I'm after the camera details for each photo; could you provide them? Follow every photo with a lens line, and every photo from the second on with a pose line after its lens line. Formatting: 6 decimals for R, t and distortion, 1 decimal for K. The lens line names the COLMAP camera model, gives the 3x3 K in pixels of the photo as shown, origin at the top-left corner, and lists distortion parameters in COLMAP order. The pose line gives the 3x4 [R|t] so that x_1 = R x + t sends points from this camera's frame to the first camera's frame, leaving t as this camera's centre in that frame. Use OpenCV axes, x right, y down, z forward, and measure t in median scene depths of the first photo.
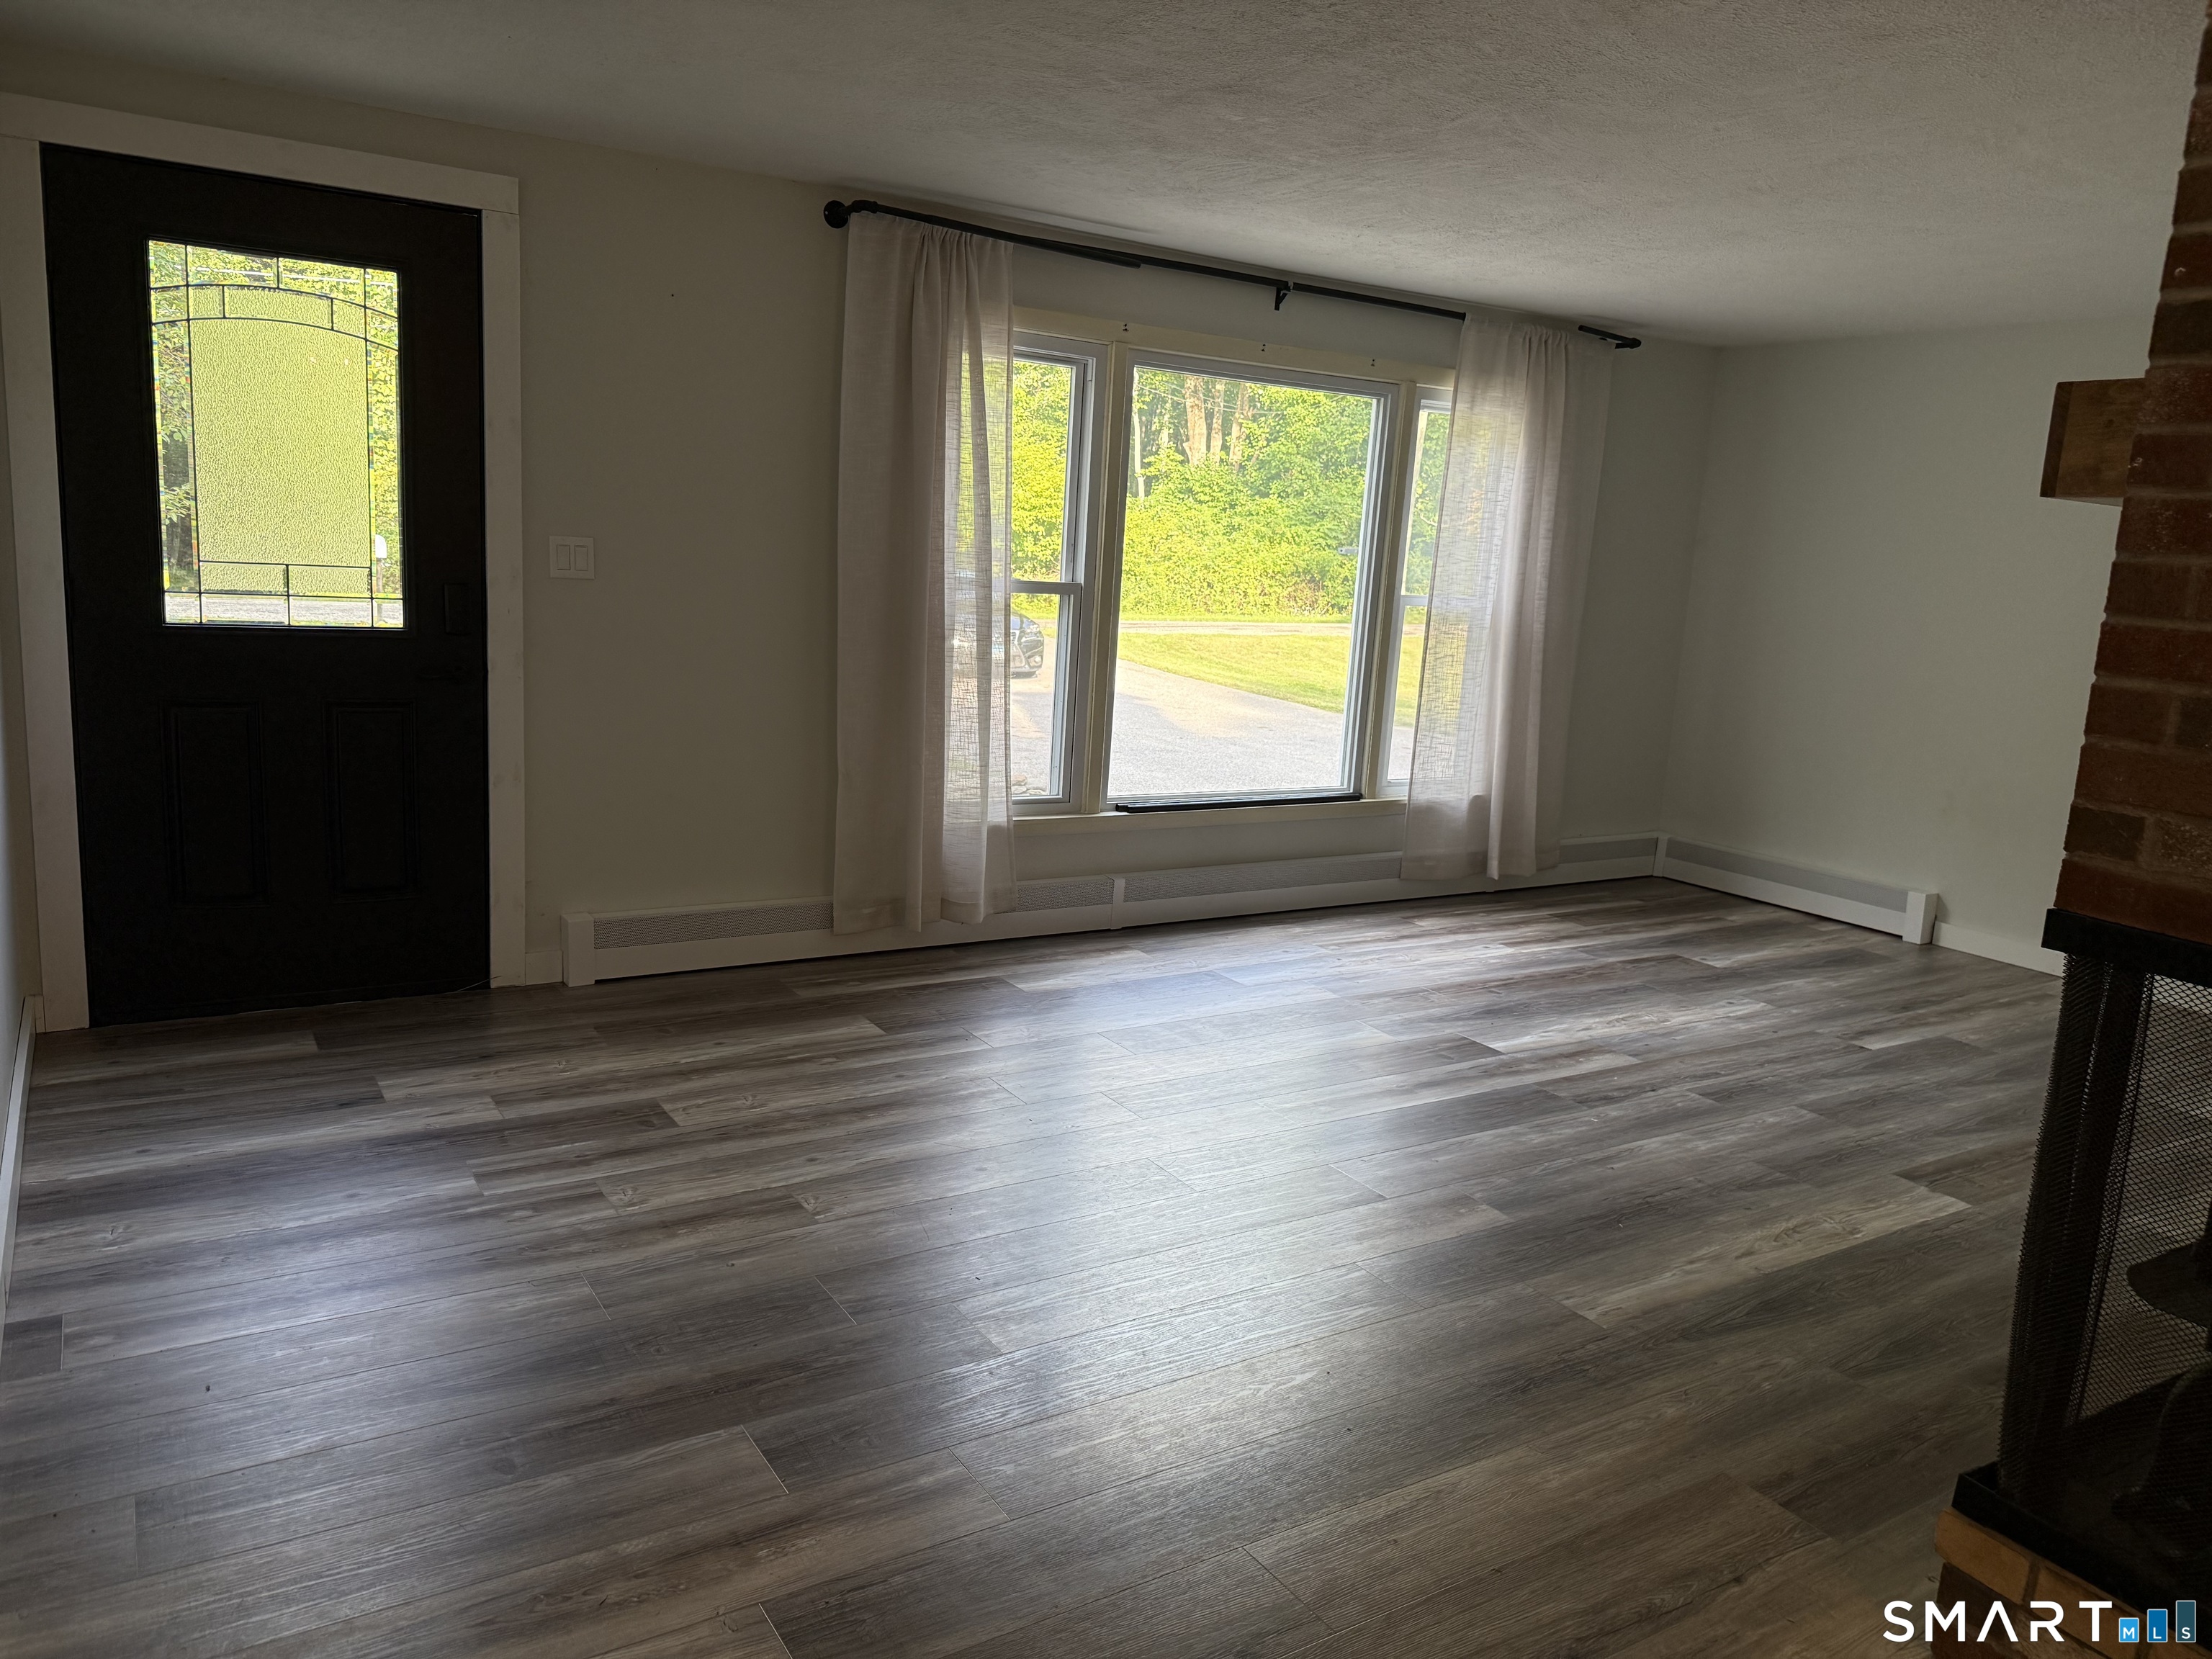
lens RADIAL K [[1548.1, 0, 1091.3], [0, 1548.1, 764.1], [0, 0, 1]] dist [0.099741, -0.177719]
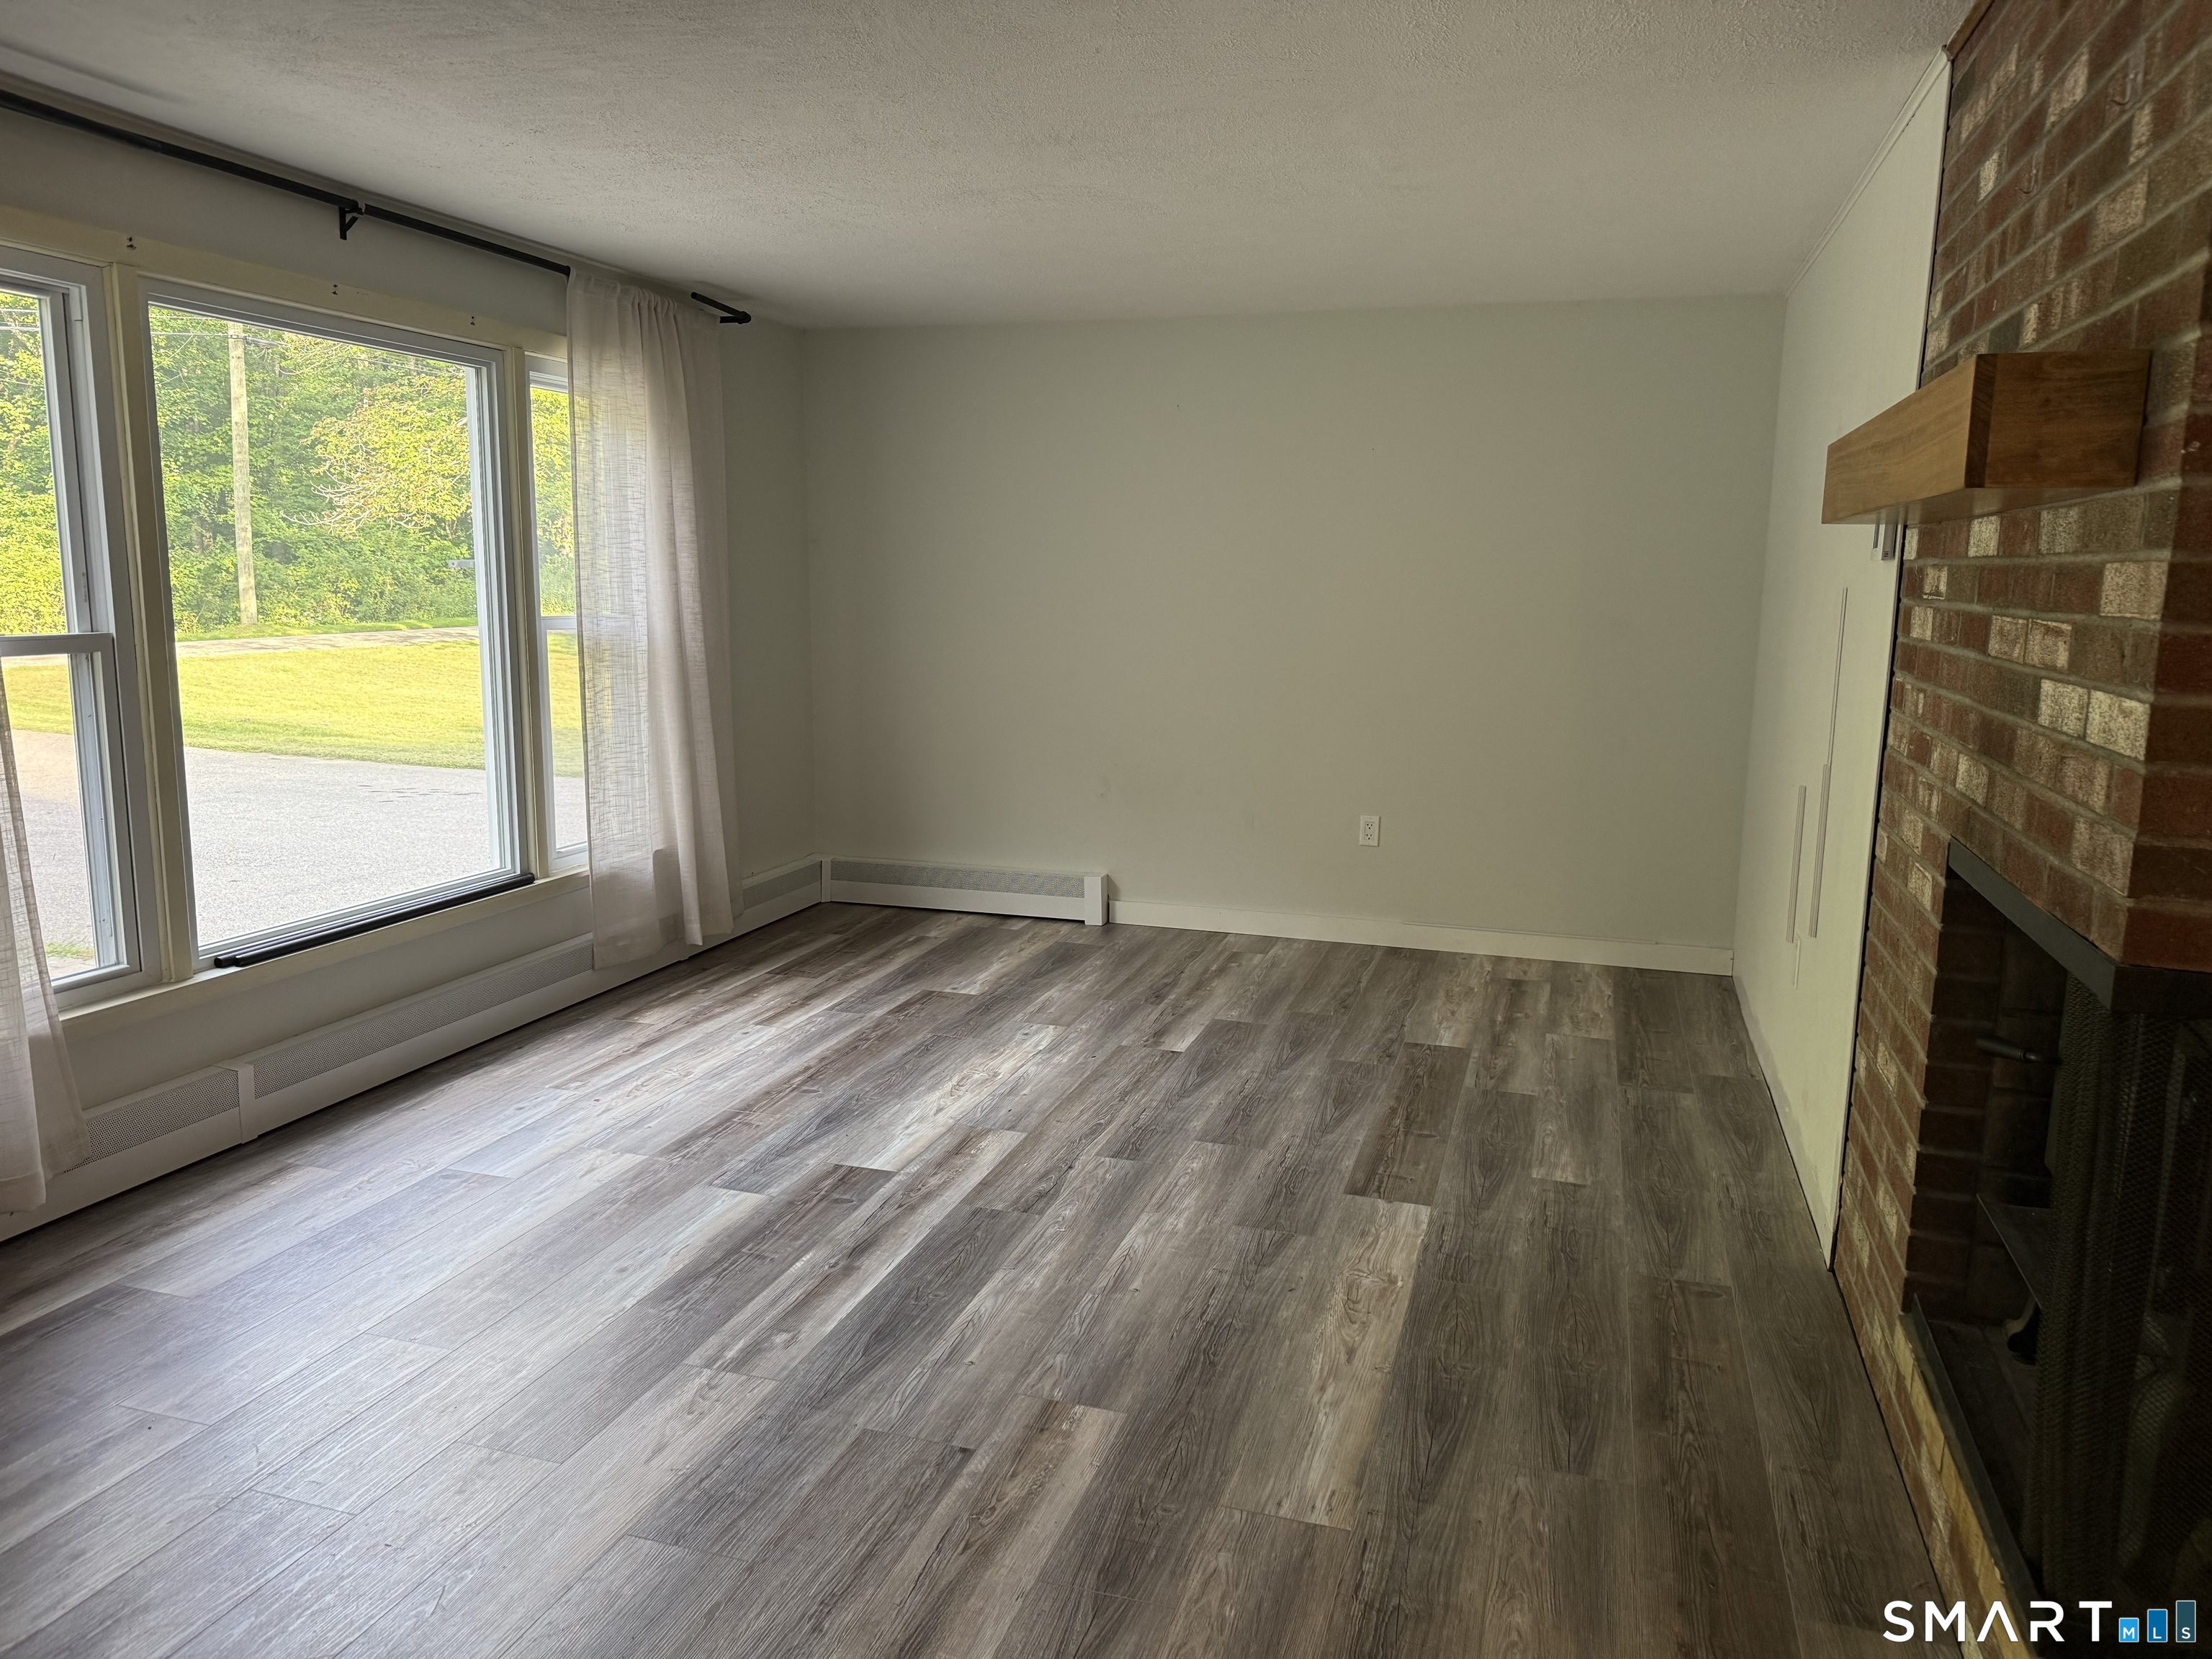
lens RADIAL K [[1538.7, 0, 1103.2], [0, 1538.7, 786.4], [0, 0, 1]] dist [0.126549, -0.176013]
pose [[0.755437, -0.134944, 0.641175, -0.133194], [0.122970, 0.990373, 0.063555, -0.048756], [-0.643579, 0.030833, 0.764759, 0.260213]]
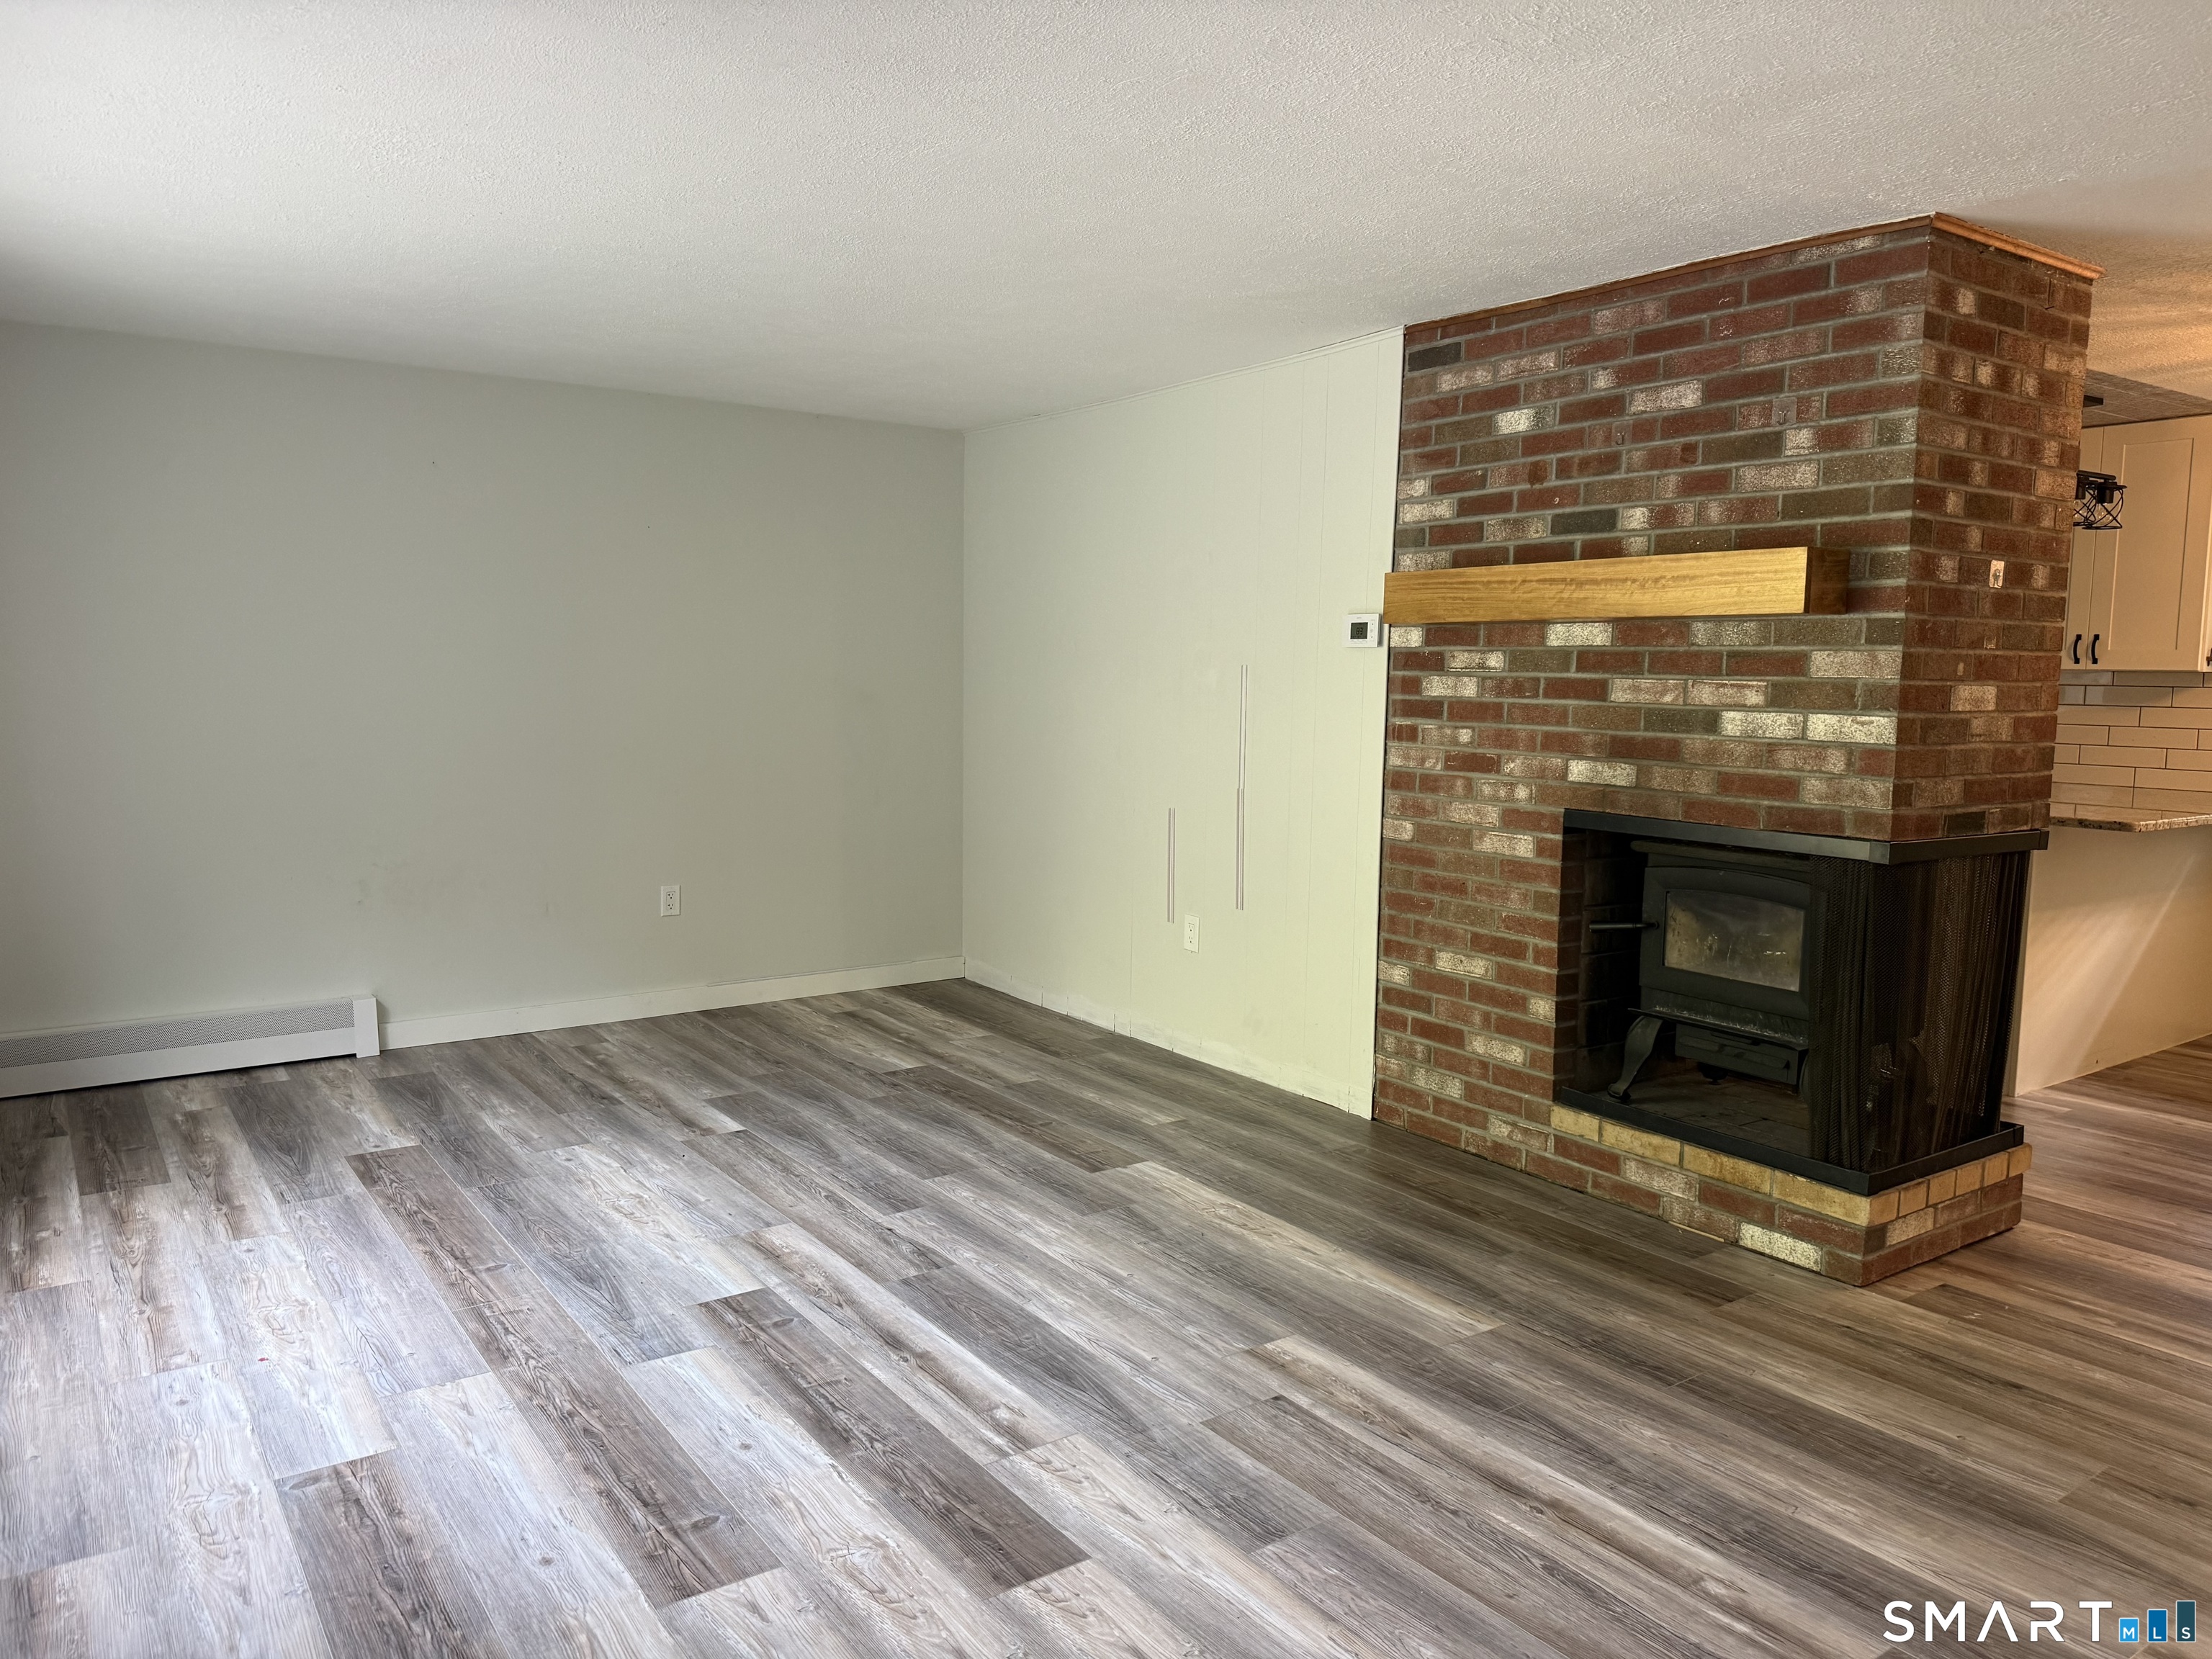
lens RADIAL K [[1548.1, 0, 1091.3], [0, 1548.1, 764.1], [0, 0, 1]] dist [0.099741, -0.177719]
pose [[-0.061267, -0.120210, 0.990856, -0.422341], [0.128351, 0.983530, 0.127257, -0.128990], [-0.989834, 0.134974, -0.044829, 0.741265]]
